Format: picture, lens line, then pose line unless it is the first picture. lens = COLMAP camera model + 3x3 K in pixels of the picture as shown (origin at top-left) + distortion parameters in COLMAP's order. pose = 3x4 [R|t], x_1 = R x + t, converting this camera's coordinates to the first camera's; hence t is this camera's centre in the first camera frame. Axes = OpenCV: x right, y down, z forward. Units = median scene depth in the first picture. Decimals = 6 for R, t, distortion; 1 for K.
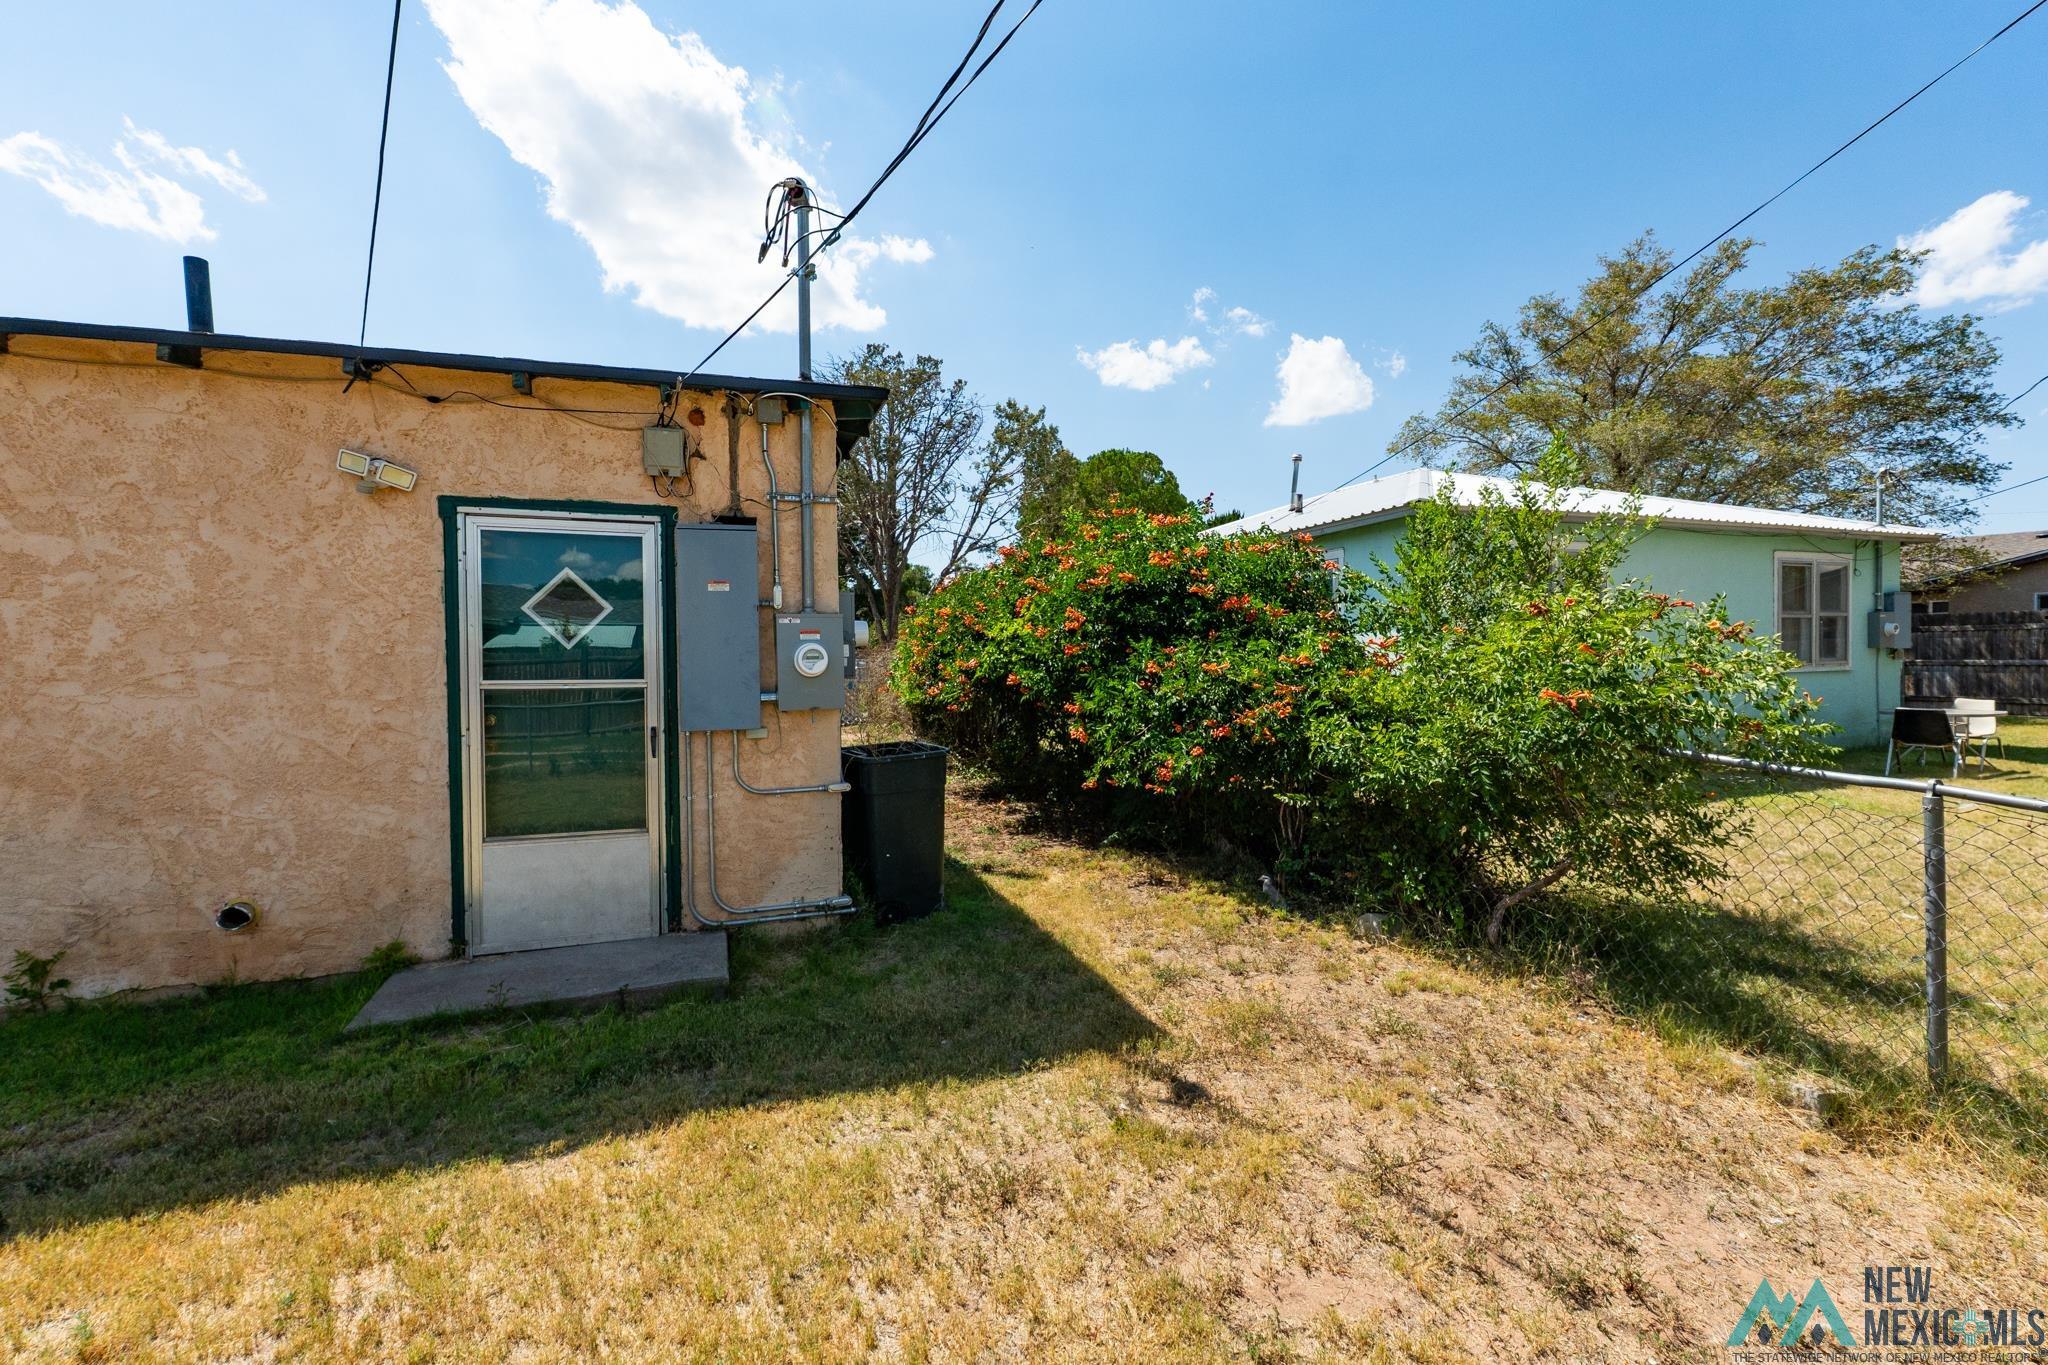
lens RADIAL K [[852.3, 0, 1030.4], [0, 852.3, 688.7], [0, 0, 1]] dist [-0.002391, -0.000951]
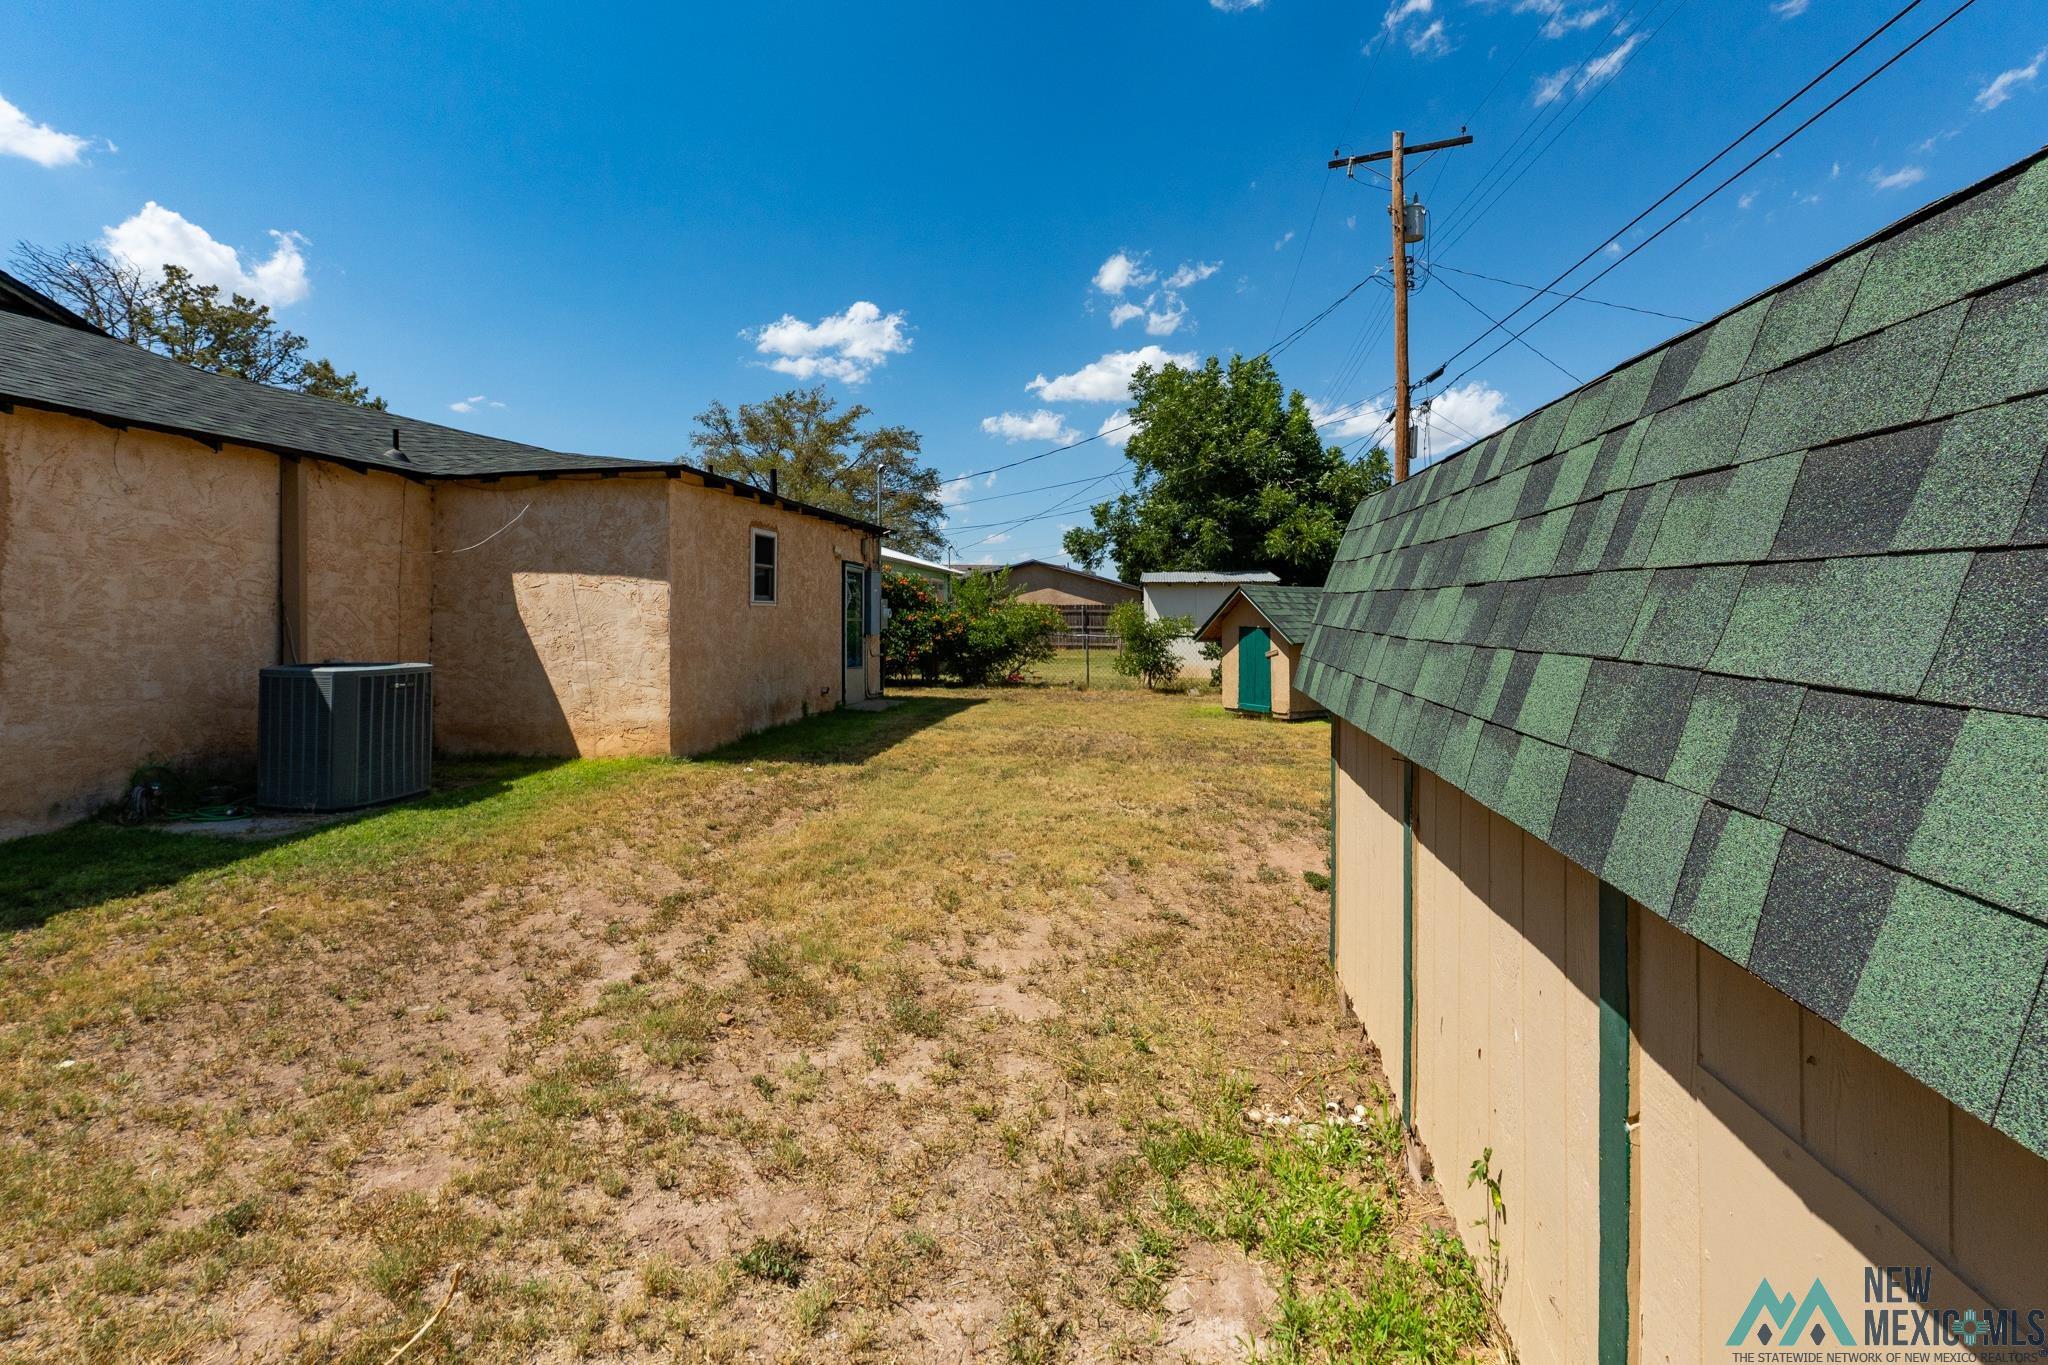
lens RADIAL K [[883.6, 0, 1026.8], [0, 883.6, 623.3], [0, 0, 1]] dist [-0.002802, -0.001081]
pose [[0.483942, 0.003962, 0.875091, -2.860659], [0.035140, 0.999095, -0.023957, 0.097507], [-0.874394, 0.042345, 0.483364, -1.028646]]
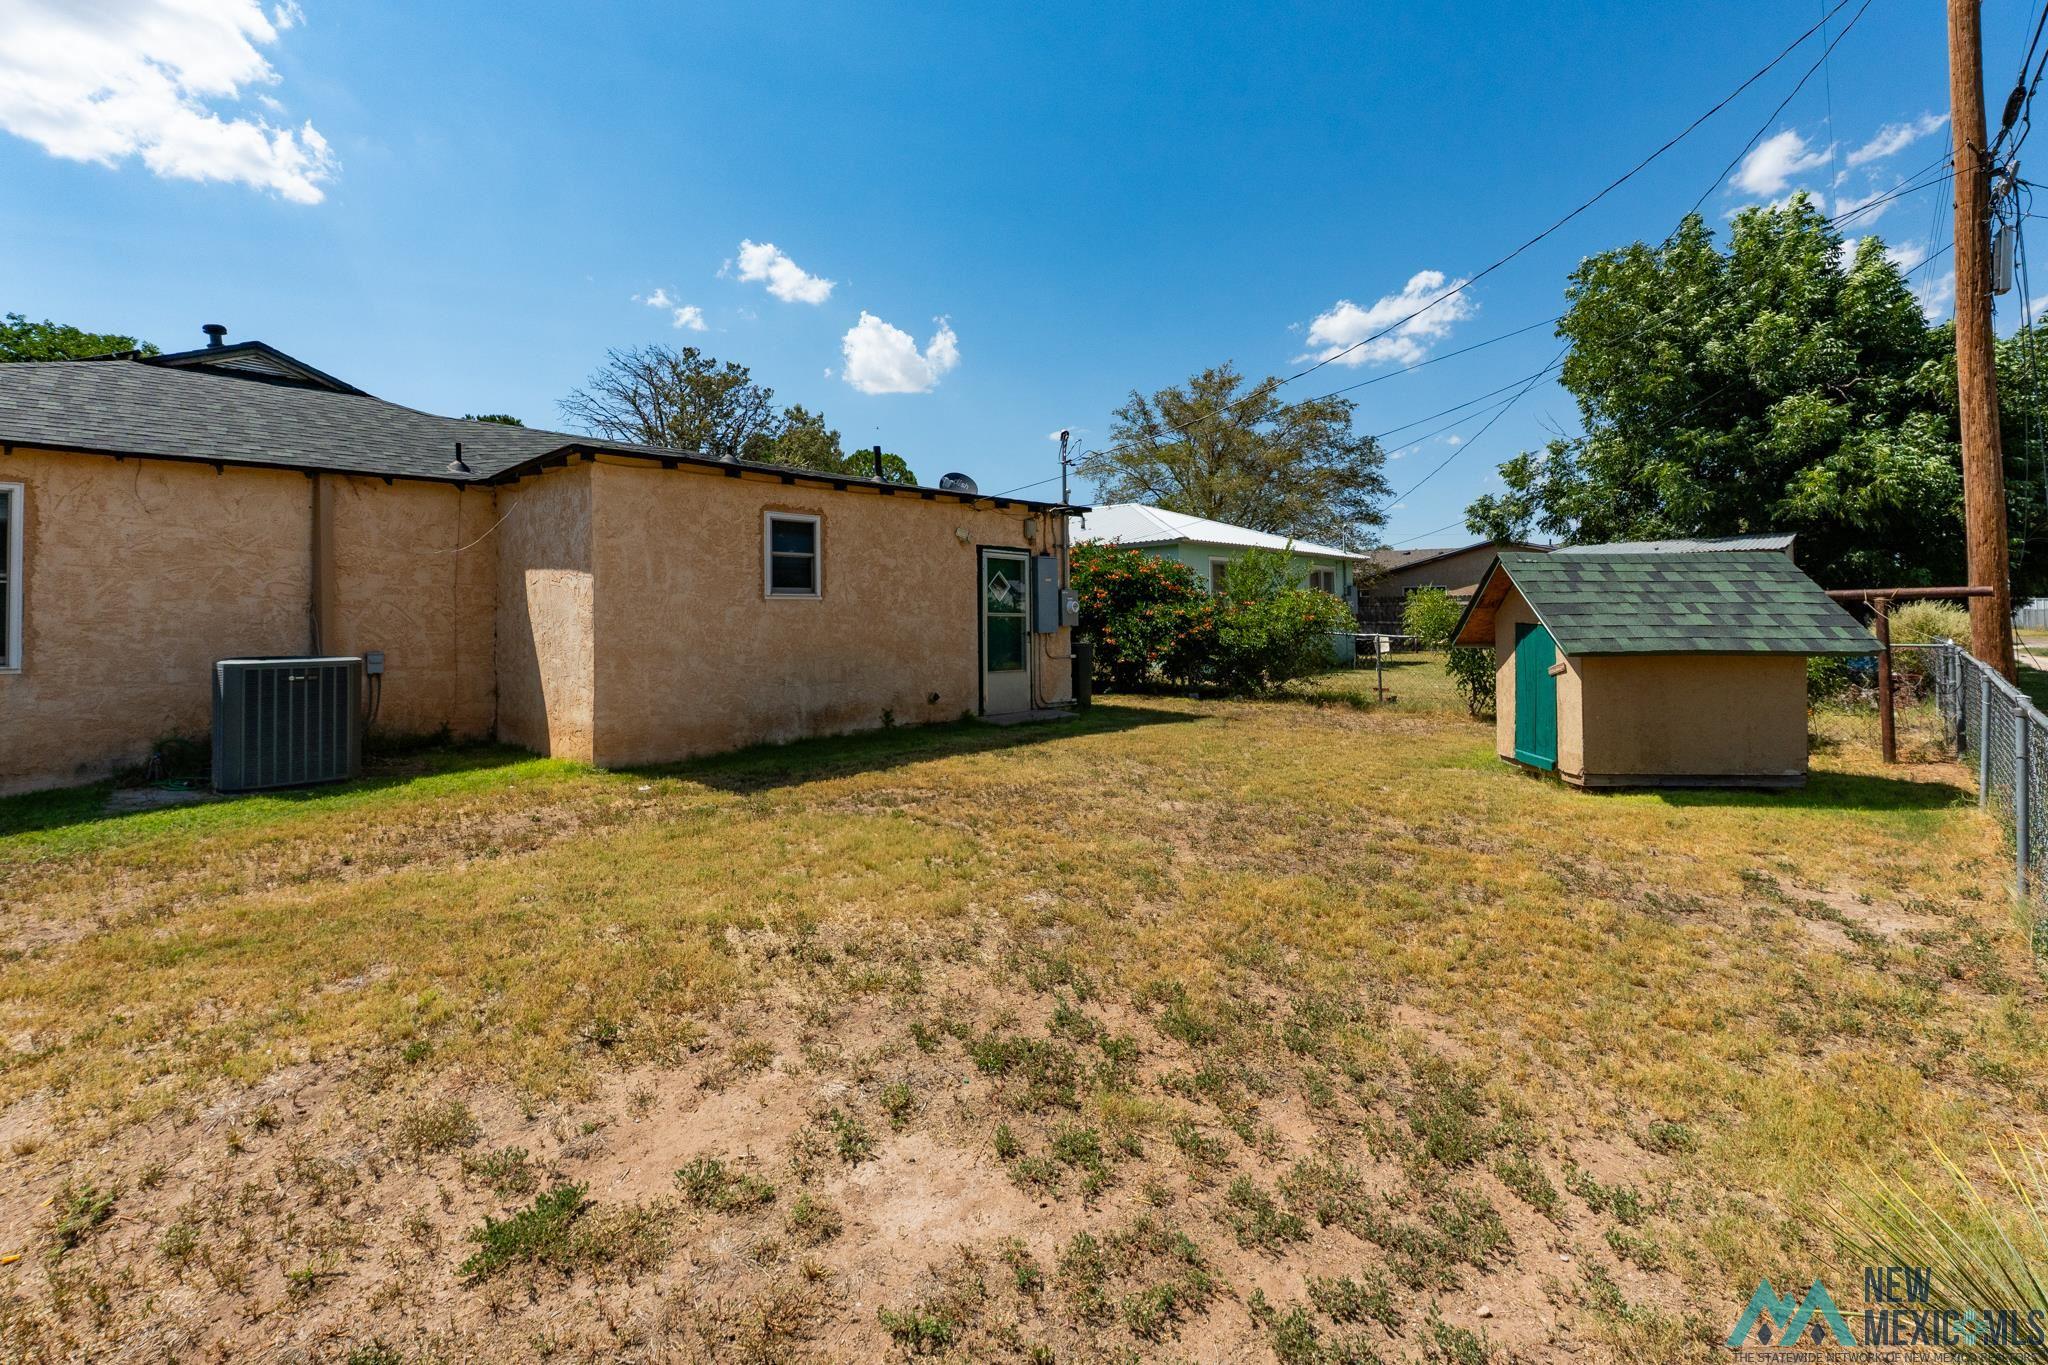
lens RADIAL K [[883.6, 0, 1026.8], [0, 883.6, 623.3], [0, 0, 1]] dist [-0.002802, -0.001081]
pose [[0.894321, 0.000495, 0.447426, -1.602690], [0.017110, 0.999230, -0.035306, 0.108949], [-0.447099, 0.039230, 0.893624, -1.376073]]
